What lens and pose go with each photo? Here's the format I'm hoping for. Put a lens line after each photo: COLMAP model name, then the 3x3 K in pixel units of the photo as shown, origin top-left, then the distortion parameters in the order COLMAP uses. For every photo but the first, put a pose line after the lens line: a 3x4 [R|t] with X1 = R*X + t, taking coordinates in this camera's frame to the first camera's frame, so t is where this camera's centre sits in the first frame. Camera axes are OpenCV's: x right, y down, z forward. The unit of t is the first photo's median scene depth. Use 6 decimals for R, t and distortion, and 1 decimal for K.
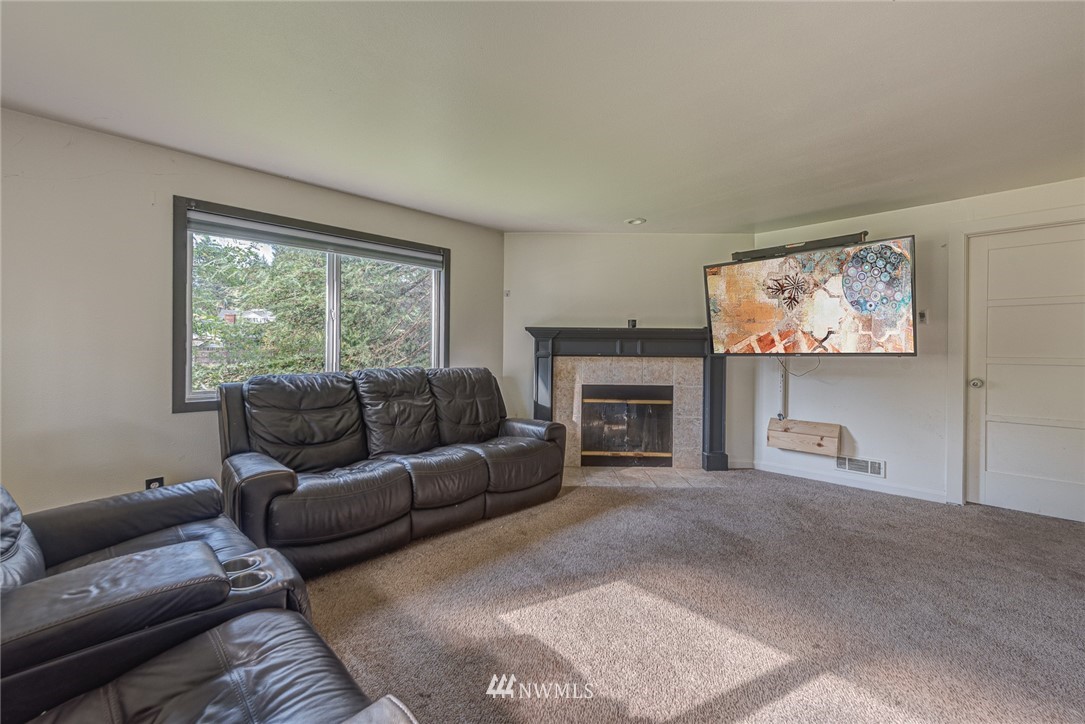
lens RADIAL K [[425.9, 0, 531.0], [0, 425.9, 354.6], [0, 0, 1]] dist [0.003273, -0.000110]
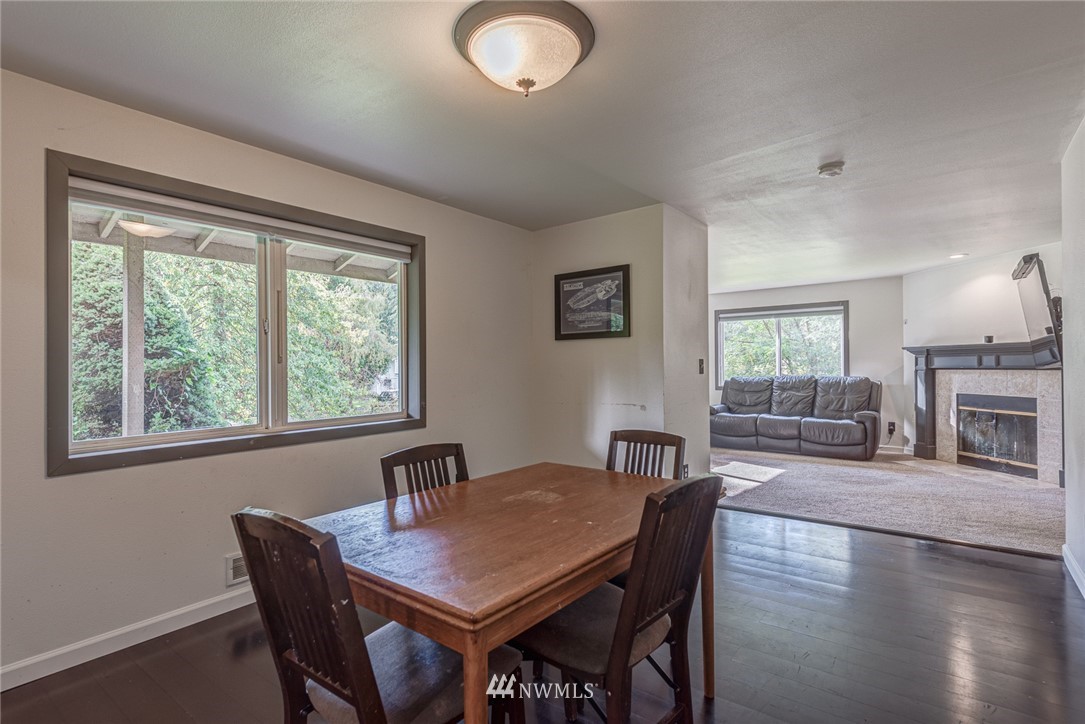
lens RADIAL K [[546.4, 0, 547.7], [0, 546.4, 367.1], [0, 0, 1]] dist [-0.003483, -0.000247]
pose [[0.142496, -0.008827, -0.989756, 1.470470], [-0.004301, 0.999945, -0.009537, 0.017448], [0.989786, 0.005615, 0.142450, -0.330488]]
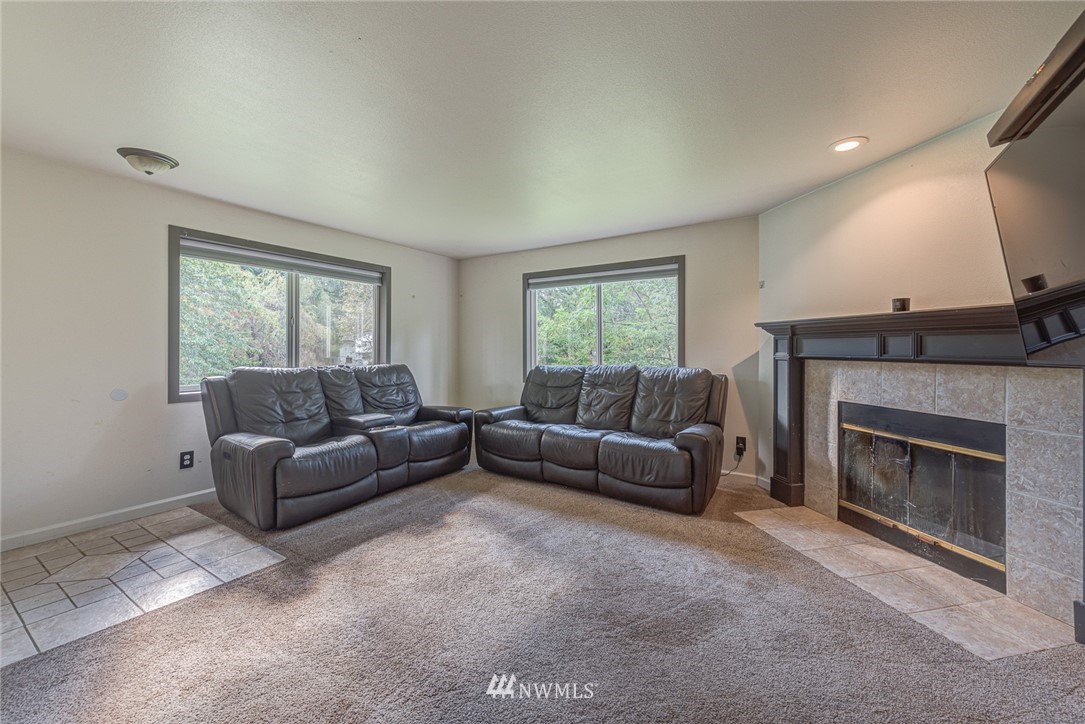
lens RADIAL K [[425.9, 0, 564.9], [0, 425.9, 350.4], [0, 0, 1]] dist [0.003273, -0.000110]
pose [[0.255974, -0.002619, -0.966680, 0.684882], [-0.010984, 0.999924, -0.005617, -0.002379], [0.966621, 0.012056, 0.255926, 0.405848]]
